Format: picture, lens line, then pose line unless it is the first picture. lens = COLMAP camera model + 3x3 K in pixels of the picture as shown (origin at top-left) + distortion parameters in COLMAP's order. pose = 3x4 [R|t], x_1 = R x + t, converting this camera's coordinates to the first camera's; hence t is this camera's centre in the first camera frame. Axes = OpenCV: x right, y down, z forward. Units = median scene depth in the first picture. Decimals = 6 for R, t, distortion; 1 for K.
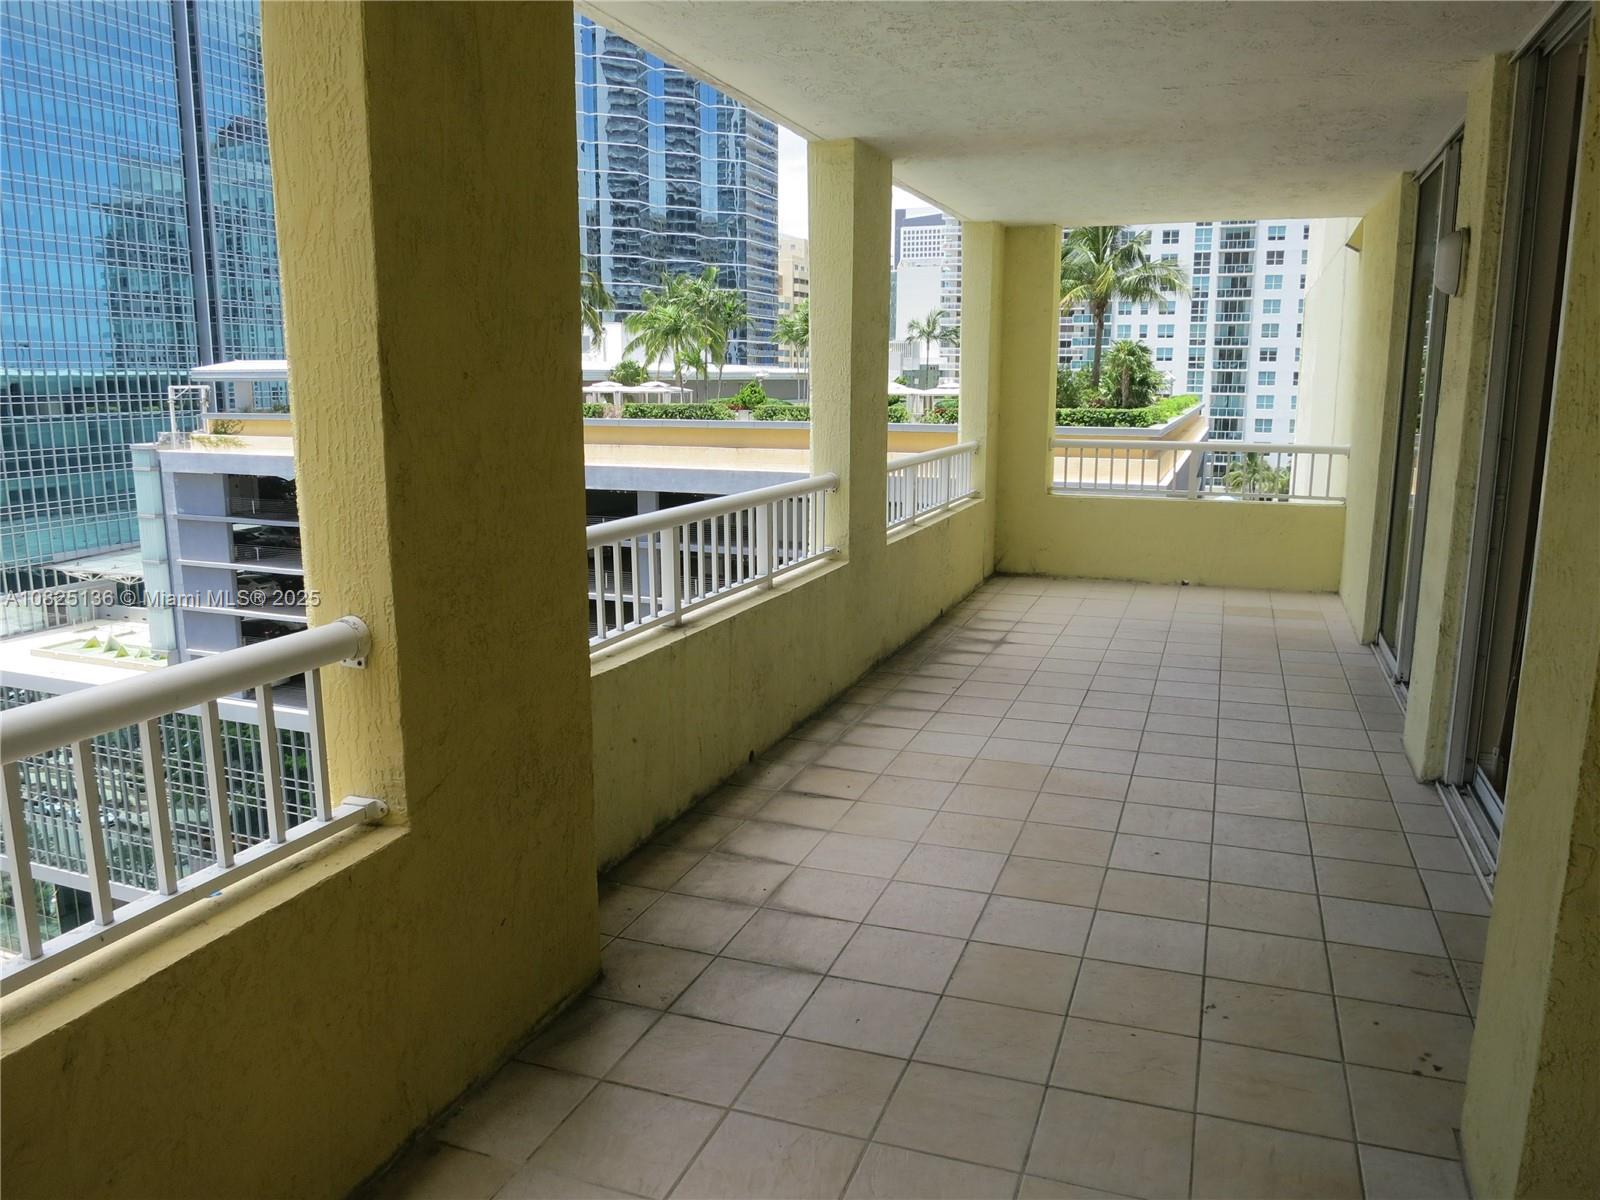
lens RADIAL K [[1149.3, 0, 791.8], [0, 1149.3, 601.2], [0, 0, 1]] dist [-0.054373, 0.009372]
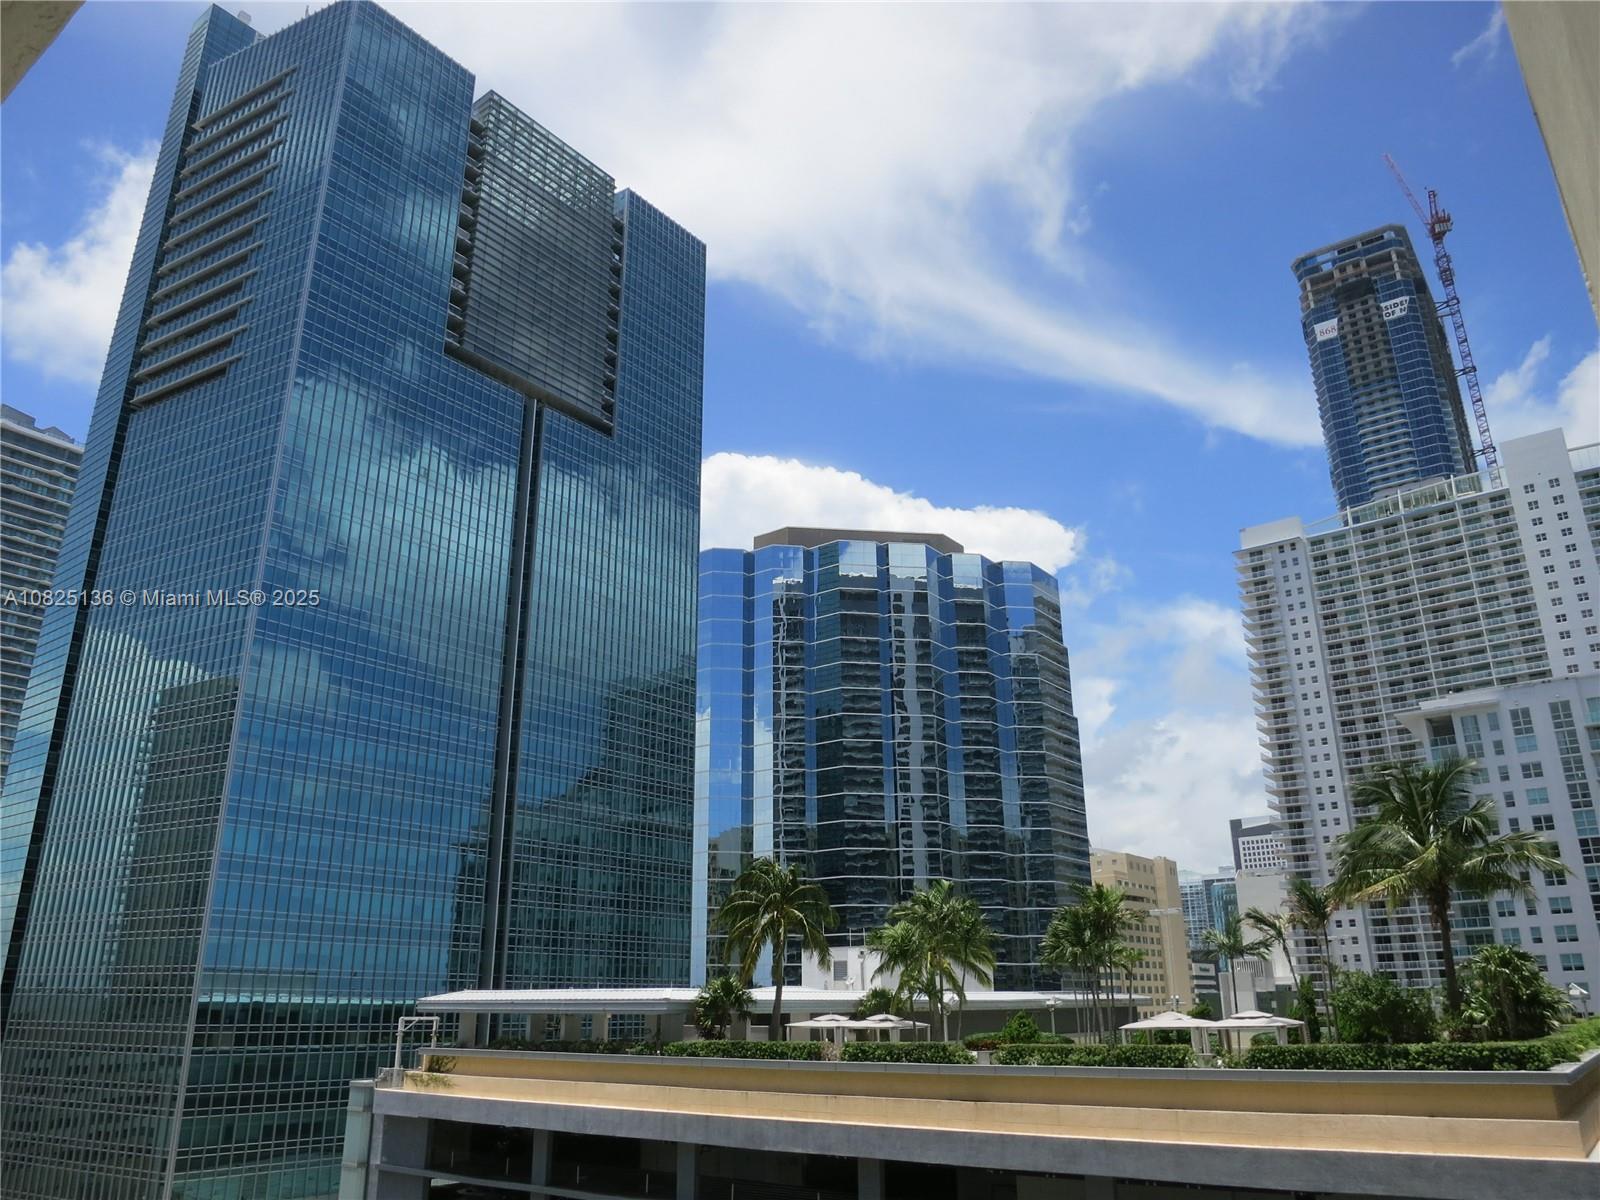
lens RADIAL K [[1154.5, 0, 790.3], [0, 1154.5, 600.7], [0, 0, 1]] dist [-0.050704, 0.012841]
pose [[0.959812, -0.102226, -0.261365, 0.056304], [-0.044830, 0.863495, -0.502362, -0.025151], [0.277042, 0.493890, 0.824209, 0.124035]]
